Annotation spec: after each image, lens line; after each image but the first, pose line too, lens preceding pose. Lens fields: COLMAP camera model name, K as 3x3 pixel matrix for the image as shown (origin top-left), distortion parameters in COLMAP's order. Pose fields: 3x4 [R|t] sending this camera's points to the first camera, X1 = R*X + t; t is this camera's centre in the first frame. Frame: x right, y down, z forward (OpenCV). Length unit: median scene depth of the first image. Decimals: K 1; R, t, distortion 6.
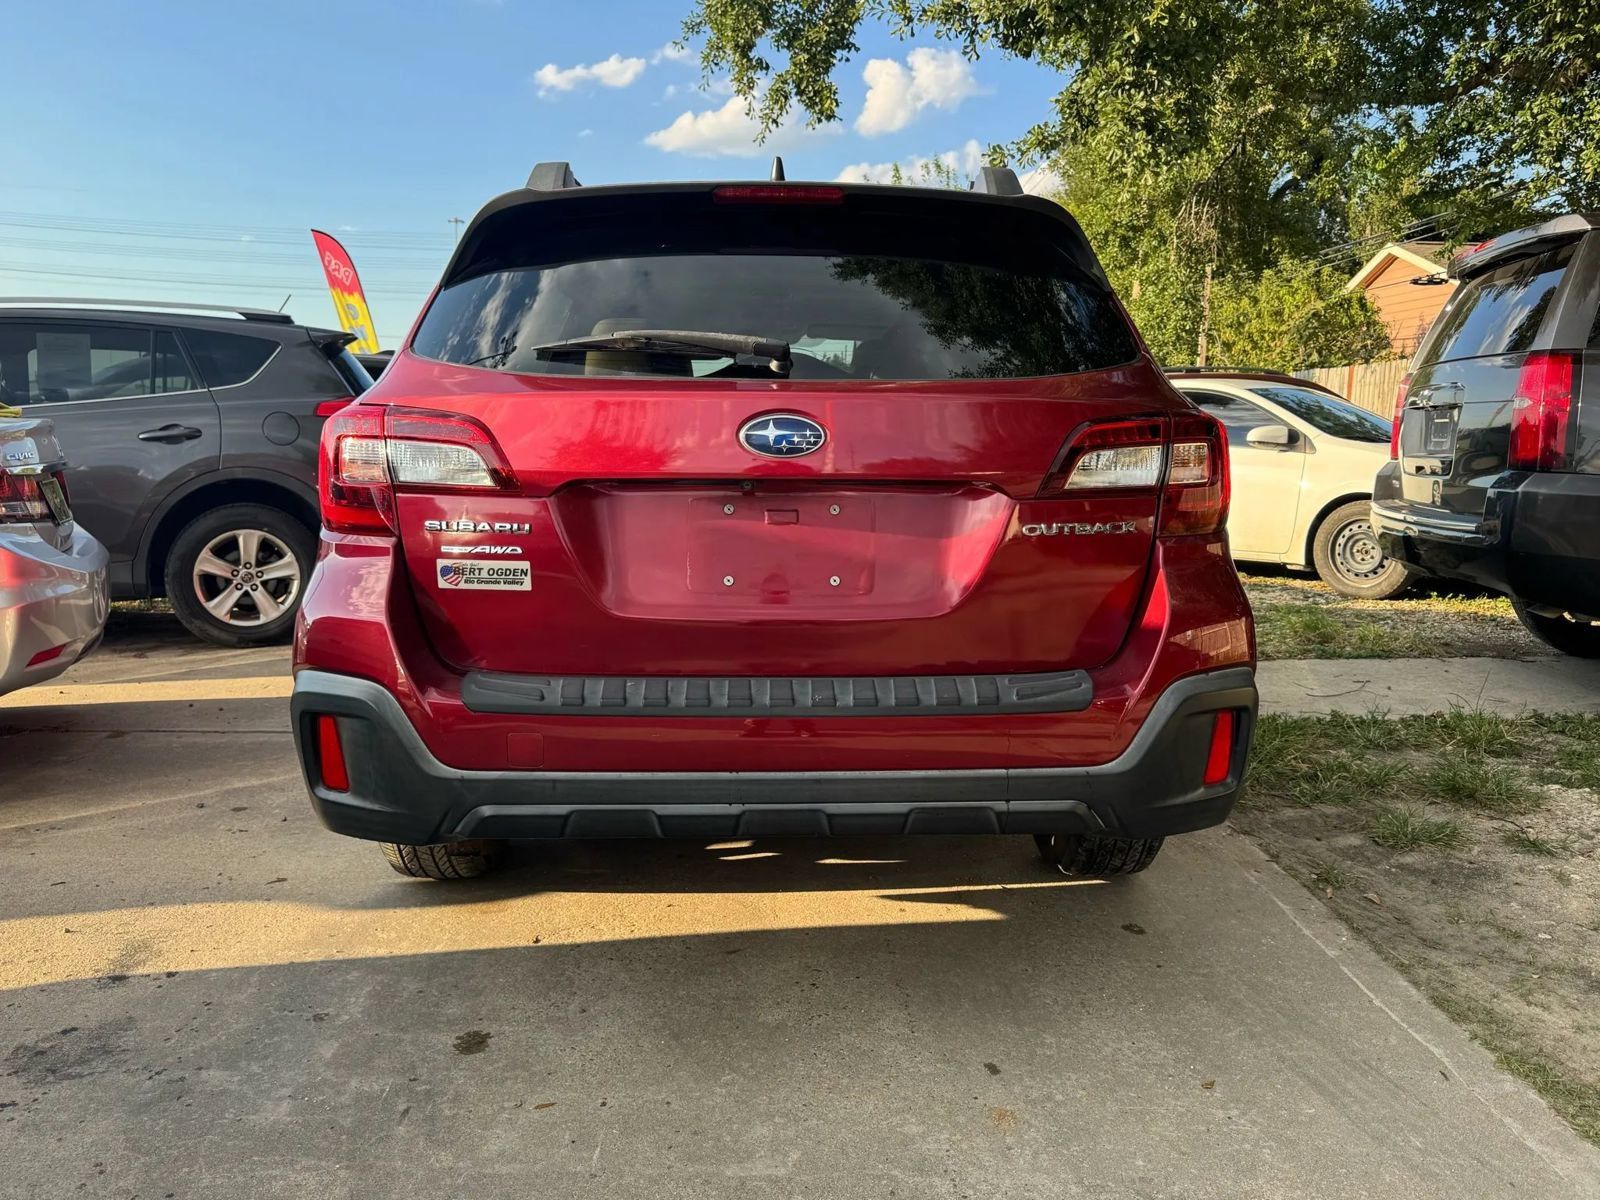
lens RADIAL K [[1172.8, 0, 817.1], [0, 1172.8, 605.7], [0, 0, 1]] dist [0.006937, -0.006886]
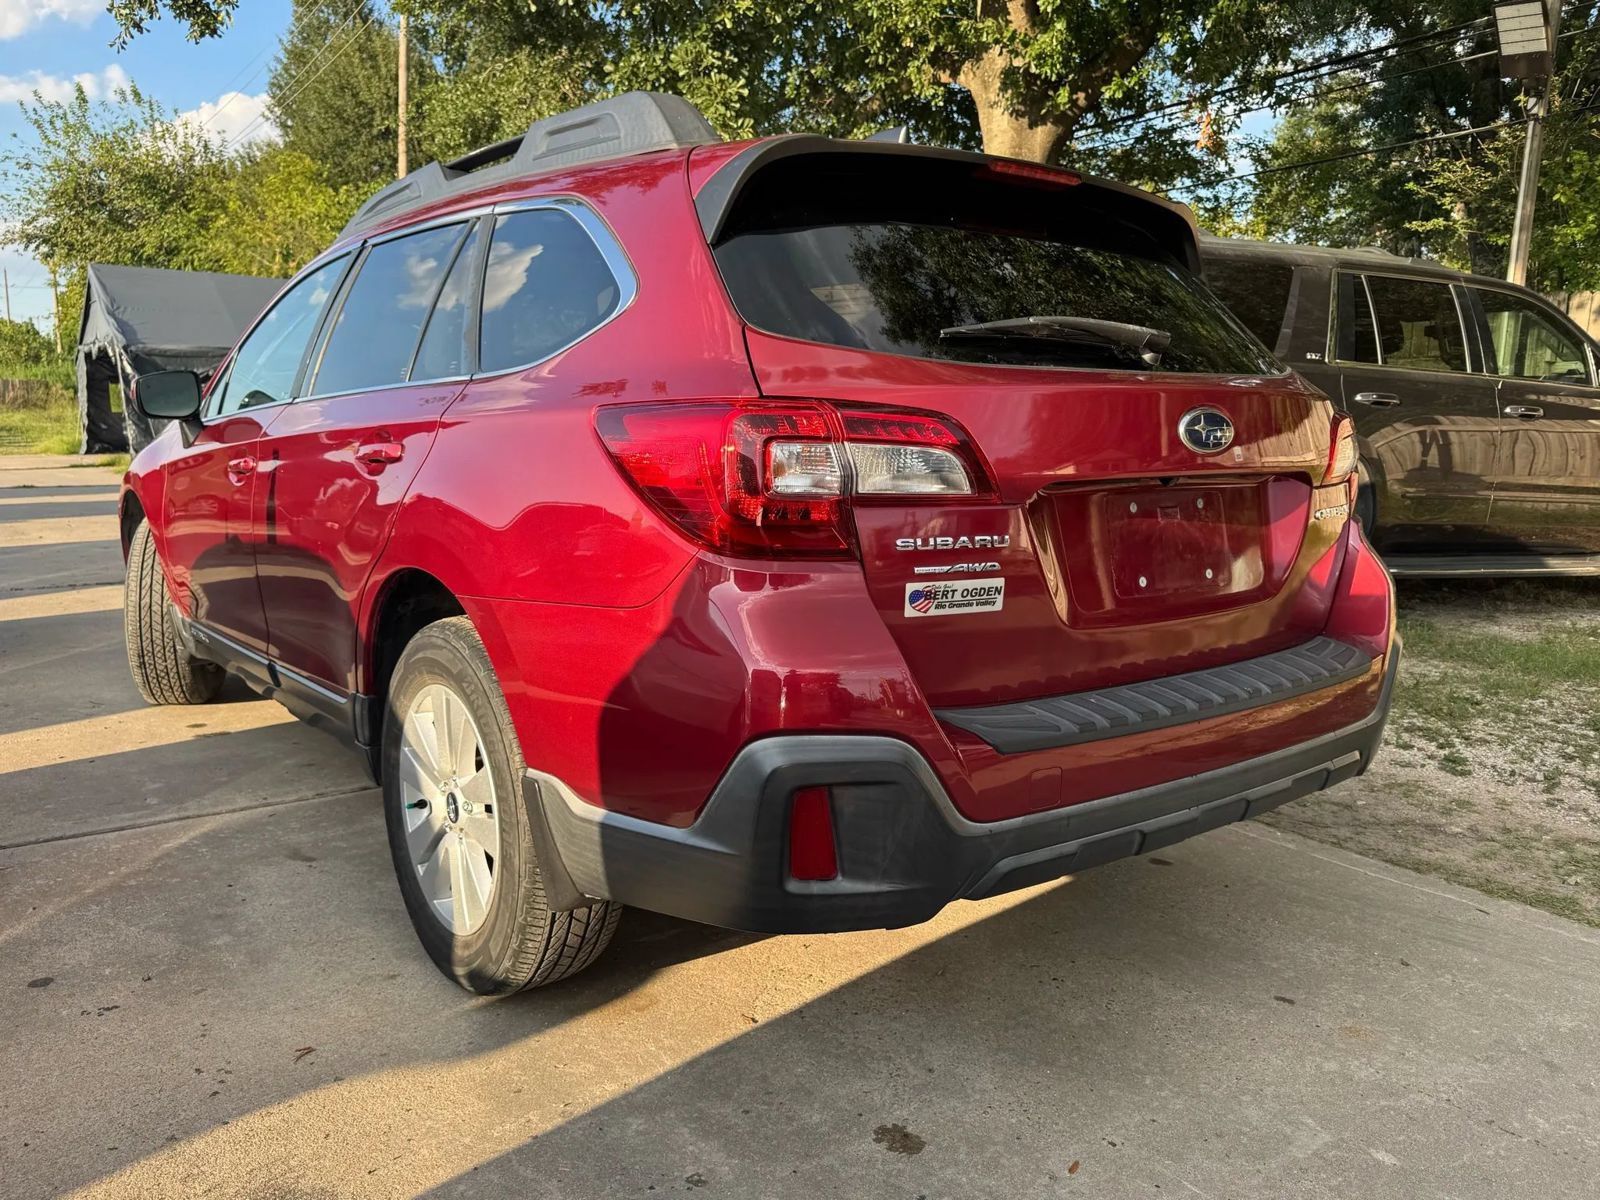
lens RADIAL K [[1172.8, 0, 817.1], [0, 1172.8, 605.7], [0, 0, 1]] dist [0.006937, -0.006886]
pose [[0.821772, -0.088255, 0.562940, -0.778381], [0.075351, 0.996088, 0.046166, -0.061605], [-0.564813, 0.004480, 0.825207, 0.314455]]
